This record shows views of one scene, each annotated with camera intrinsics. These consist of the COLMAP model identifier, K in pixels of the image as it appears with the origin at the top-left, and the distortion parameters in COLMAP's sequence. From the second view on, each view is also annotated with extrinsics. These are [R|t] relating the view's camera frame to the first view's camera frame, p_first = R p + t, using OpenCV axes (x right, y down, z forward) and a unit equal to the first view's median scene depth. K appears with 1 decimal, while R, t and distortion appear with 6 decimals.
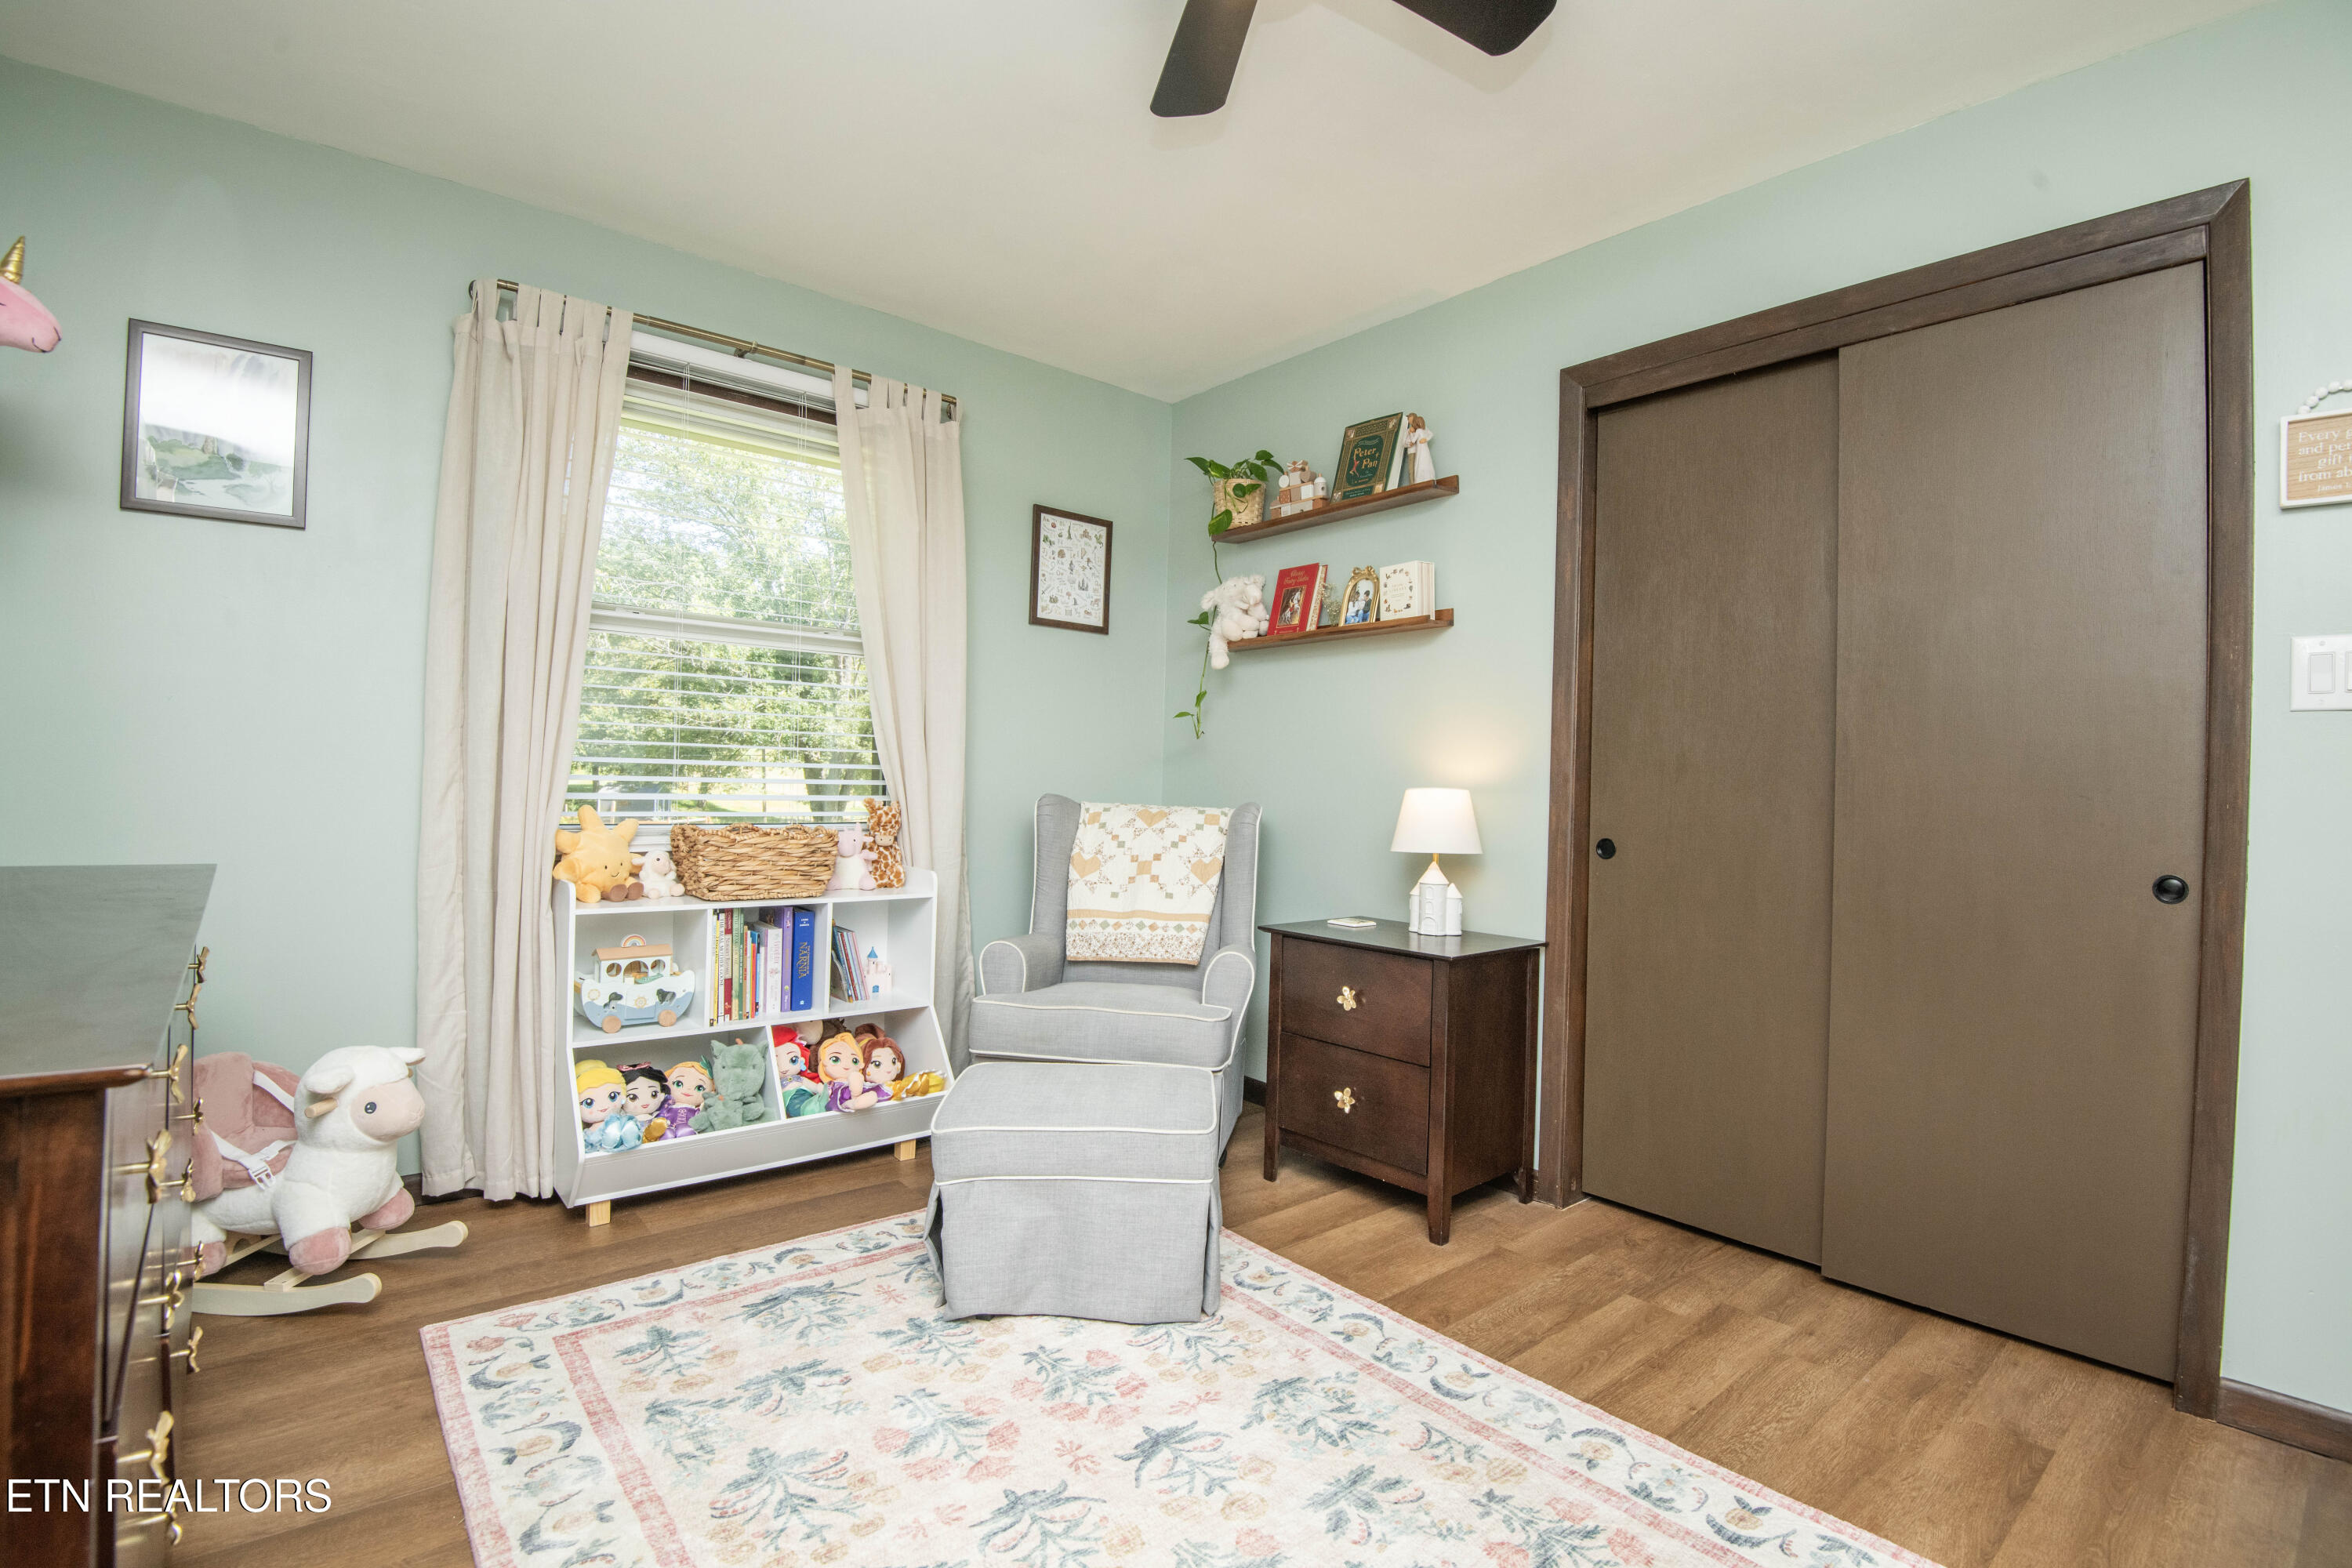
lens RADIAL K [[1101.5, 0, 1182.9], [0, 1101.5, 782.0], [0, 0, 1]] dist [-0.012818, -0.018046]
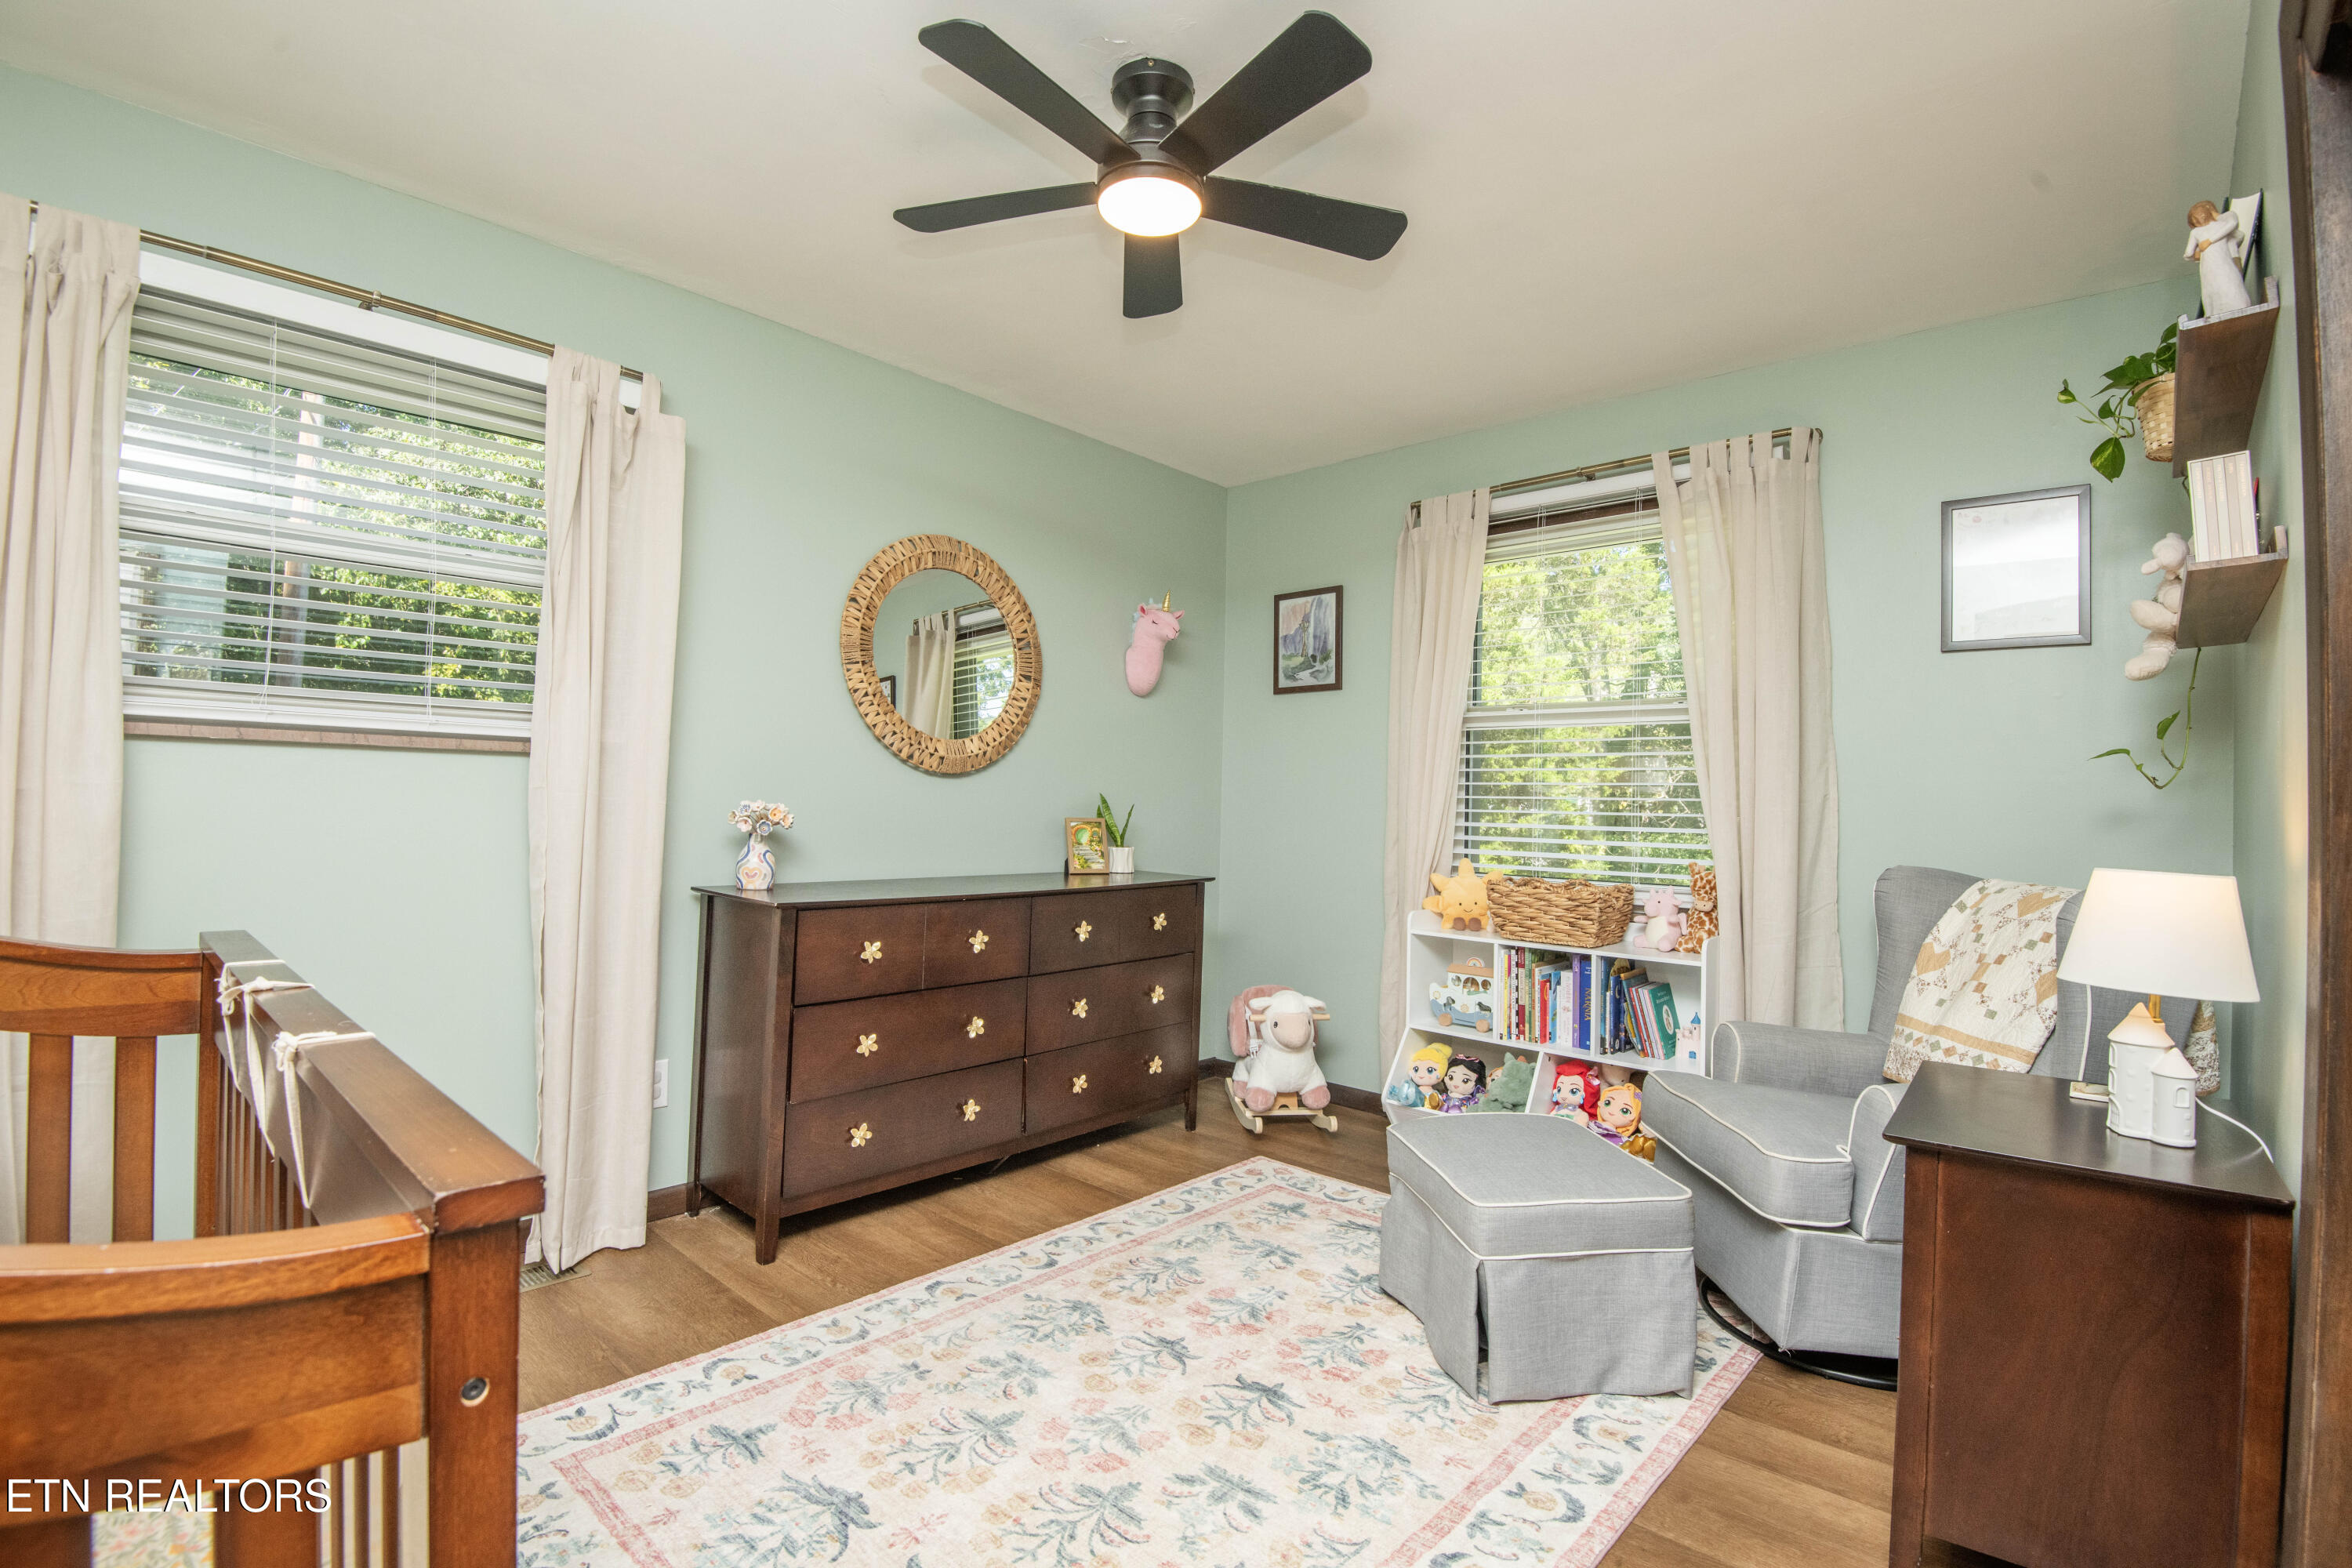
lens RADIAL K [[1101.5, 0, 1182.9], [0, 1101.5, 782.0], [0, 0, 1]] dist [-0.012818, -0.018046]
pose [[0.123226, -0.040546, -0.991550, 0.984016], [-0.021828, 0.998813, -0.043556, -0.007140], [0.992139, 0.027010, 0.122195, 0.620591]]
